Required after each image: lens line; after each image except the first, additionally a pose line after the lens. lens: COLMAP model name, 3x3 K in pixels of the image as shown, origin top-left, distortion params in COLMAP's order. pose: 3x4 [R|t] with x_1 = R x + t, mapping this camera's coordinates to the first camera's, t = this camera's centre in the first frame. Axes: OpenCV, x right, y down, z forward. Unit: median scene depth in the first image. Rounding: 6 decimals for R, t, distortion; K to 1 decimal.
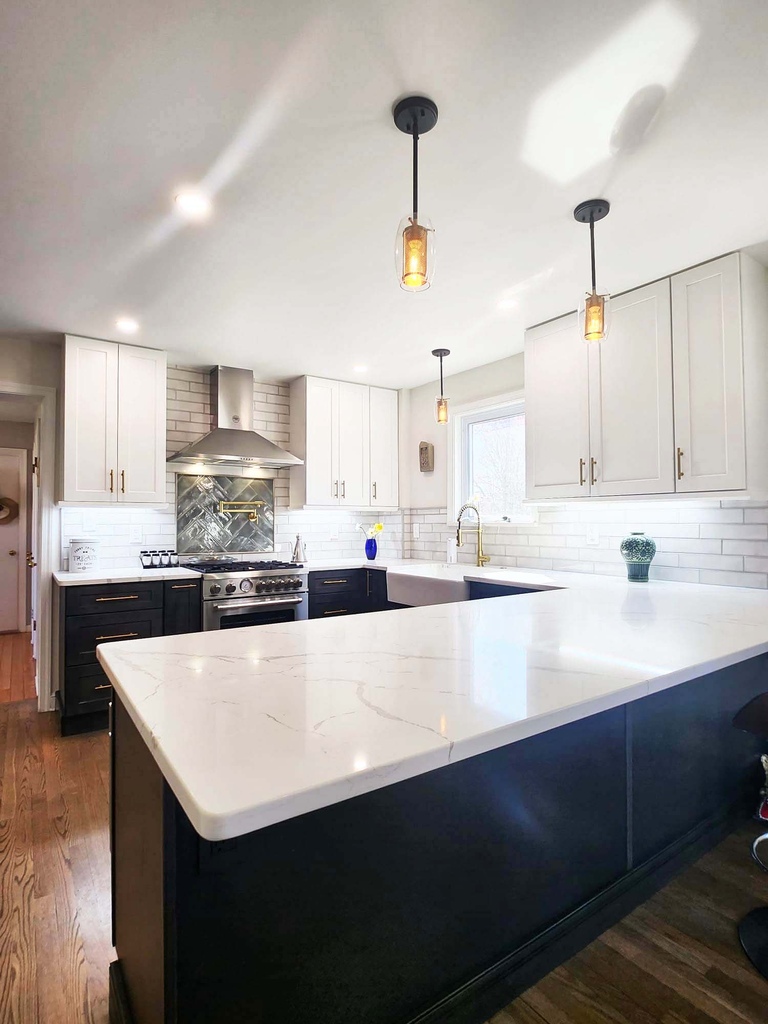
lens RADIAL K [[524.6, 0, 387.4], [0, 524.6, 512.9], [0, 0, 1]] dist [-0.023779, 0.008961]
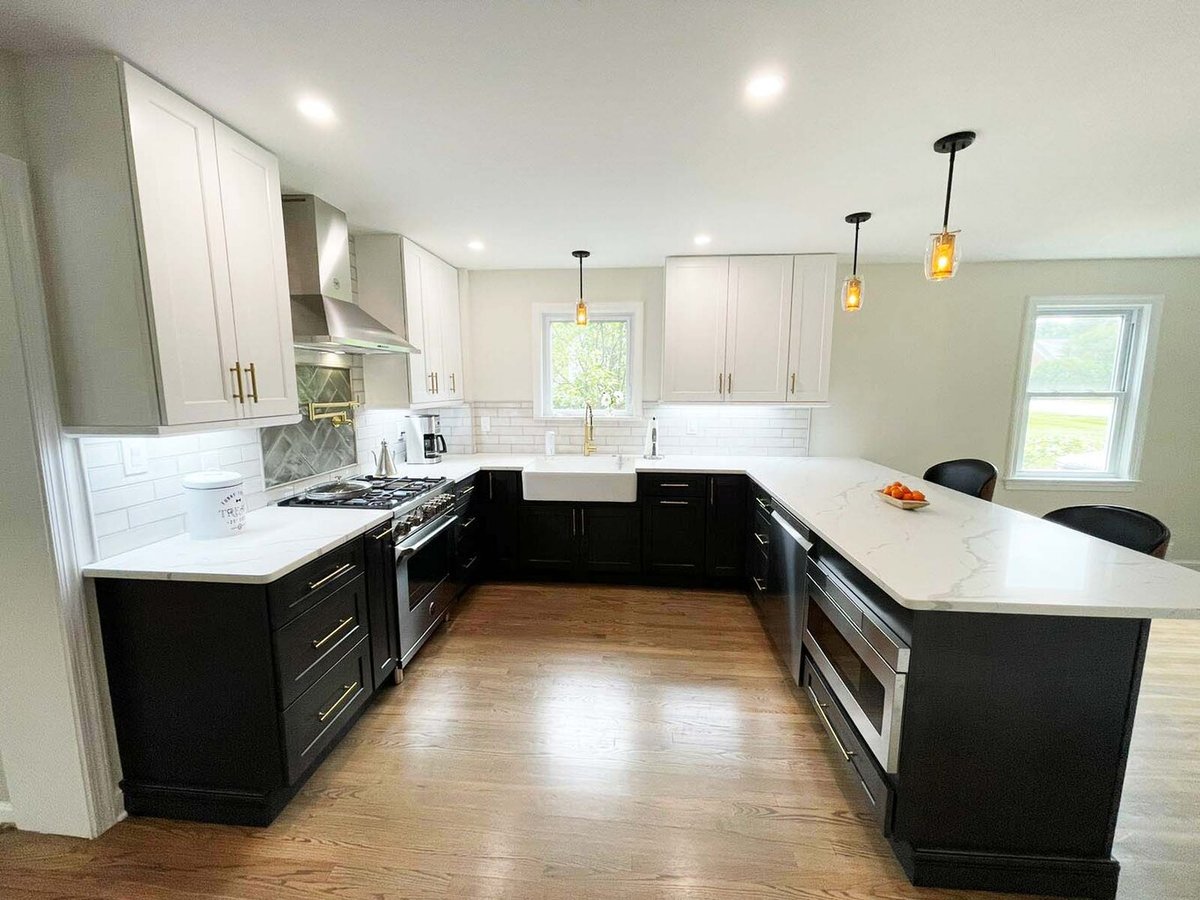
lens RADIAL K [[477.0, 0, 594.3], [0, 477.0, 452.2], [0, 0, 1]] dist [-0.014212, -0.001936]
pose [[0.644312, -0.103930, 0.757668, -0.586167], [-0.014435, 0.988893, 0.147923, -0.058376], [-0.764626, -0.106246, 0.635656, 0.329877]]
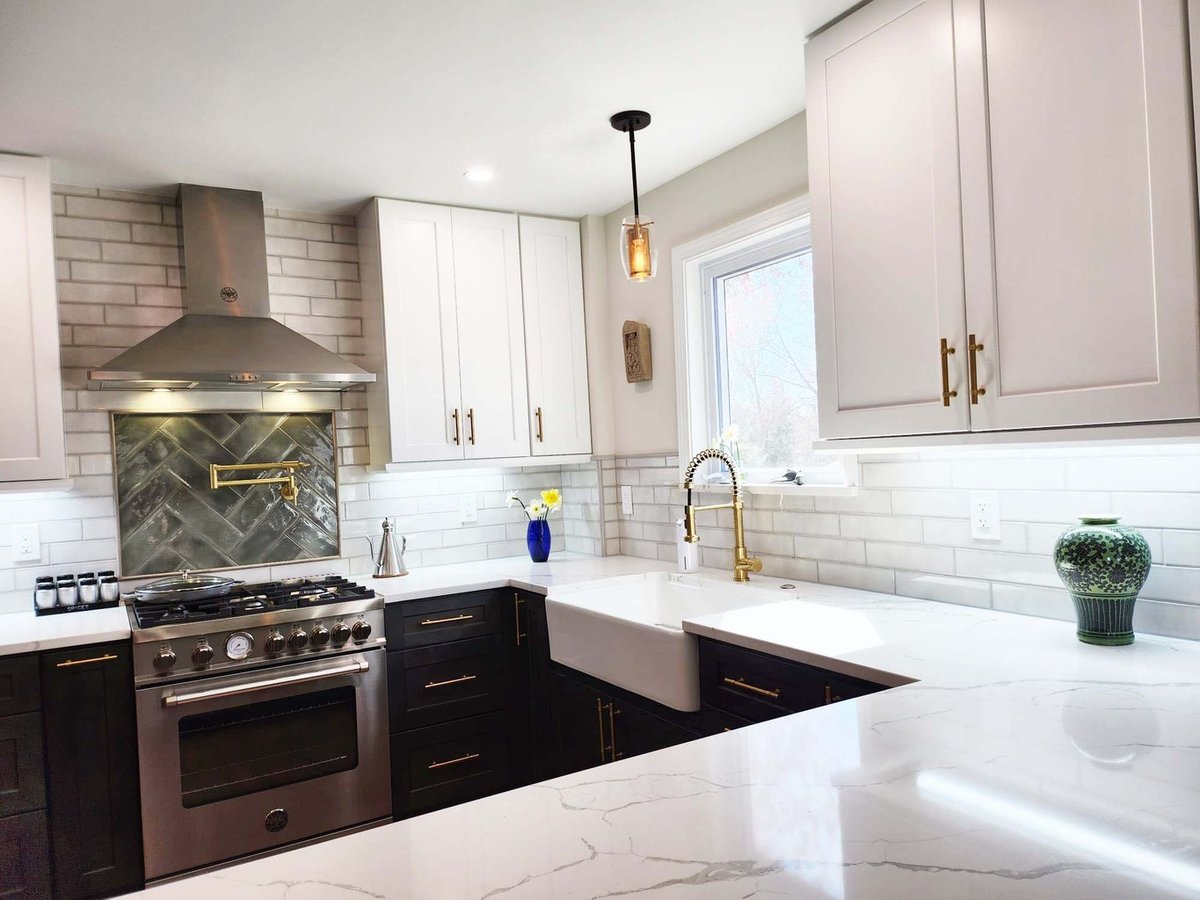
lens RADIAL K [[830.2, 0, 612.5], [0, 830.2, 462.2], [0, 0, 1]] dist [0.059025, -0.055245]
pose [[0.996615, -0.045671, -0.068362, 0.115606], [0.047517, 0.998542, 0.025613, -0.028084], [0.067093, -0.028775, 0.997332, 0.249936]]
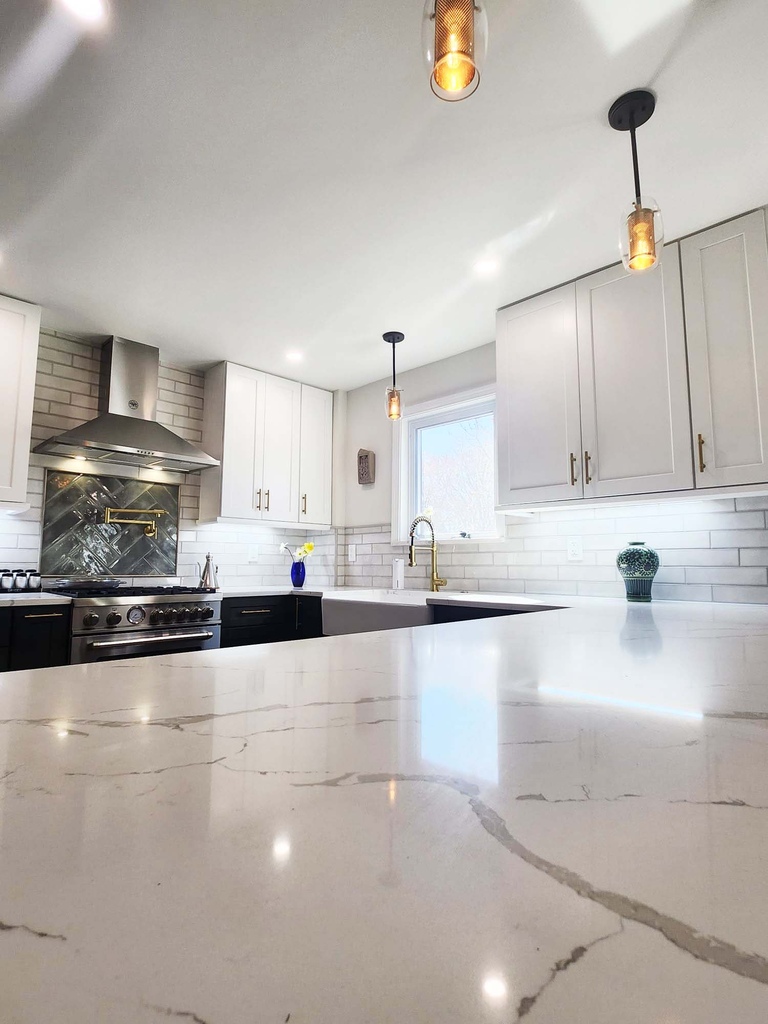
lens RADIAL K [[524.6, 0, 387.7], [0, 524.6, 512.1], [0, 0, 1]] dist [-0.023779, 0.008961]
pose [[0.984437, 0.025643, 0.173858, -0.045220], [-0.010949, 0.996324, -0.084959, 0.047051], [-0.175398, 0.081734, 0.981099, 0.177603]]
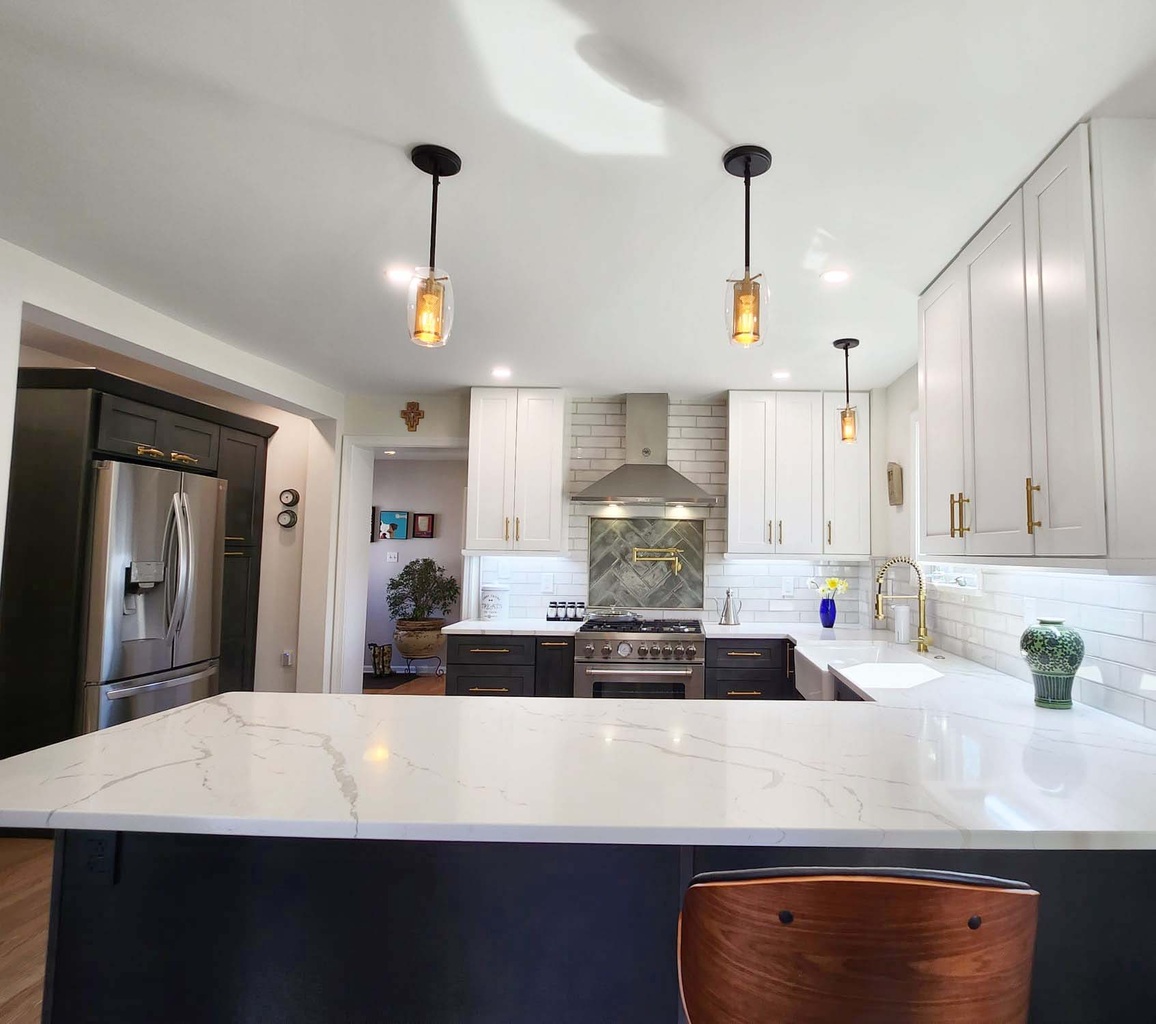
lens RADIAL K [[698.8, 0, 683.2], [0, 698.8, 507.1], [0, 0, 1]] dist [-0.025776, 0.003698]
pose [[0.819532, -0.024242, -0.572520, 0.429461], [-0.005487, 0.998727, -0.050143, -0.033525], [0.573007, 0.044236, 0.818356, 0.102812]]
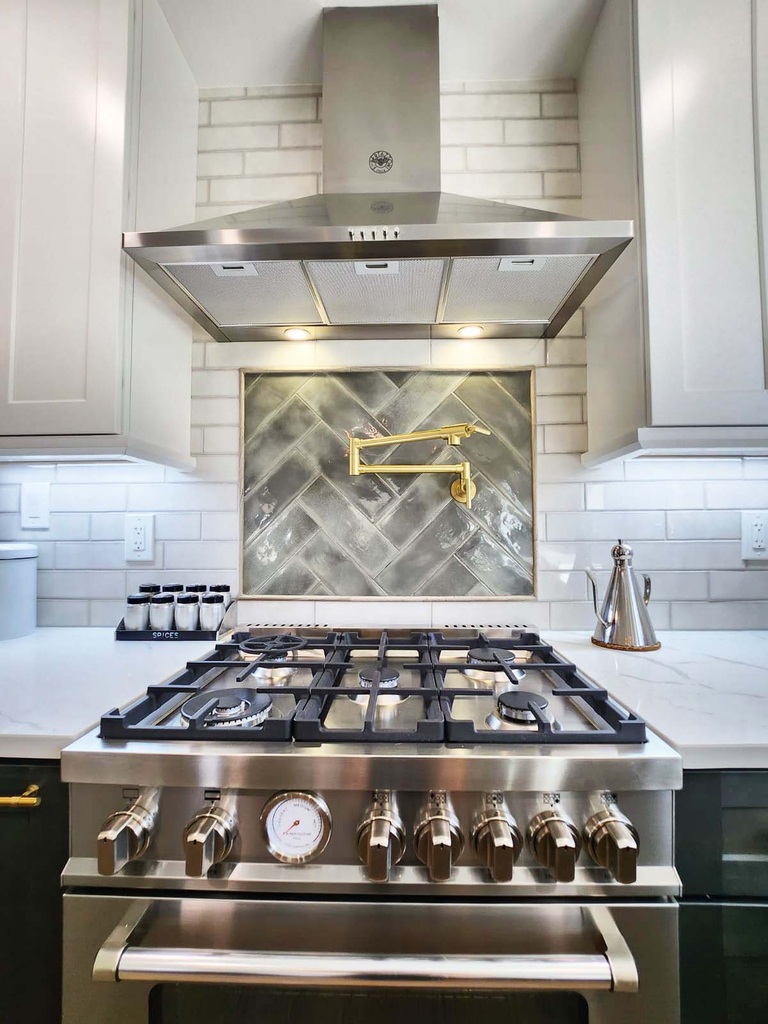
lens RADIAL K [[469.5, 0, 393.4], [0, 469.5, 510.6], [0, 0, 1]] dist [-0.015614, -0.003173]
pose [[0.801921, -0.023600, -0.596964, -0.131752], [0.012885, 0.999670, -0.022211, 0.029620], [0.597291, 0.010120, 0.801961, 0.817430]]
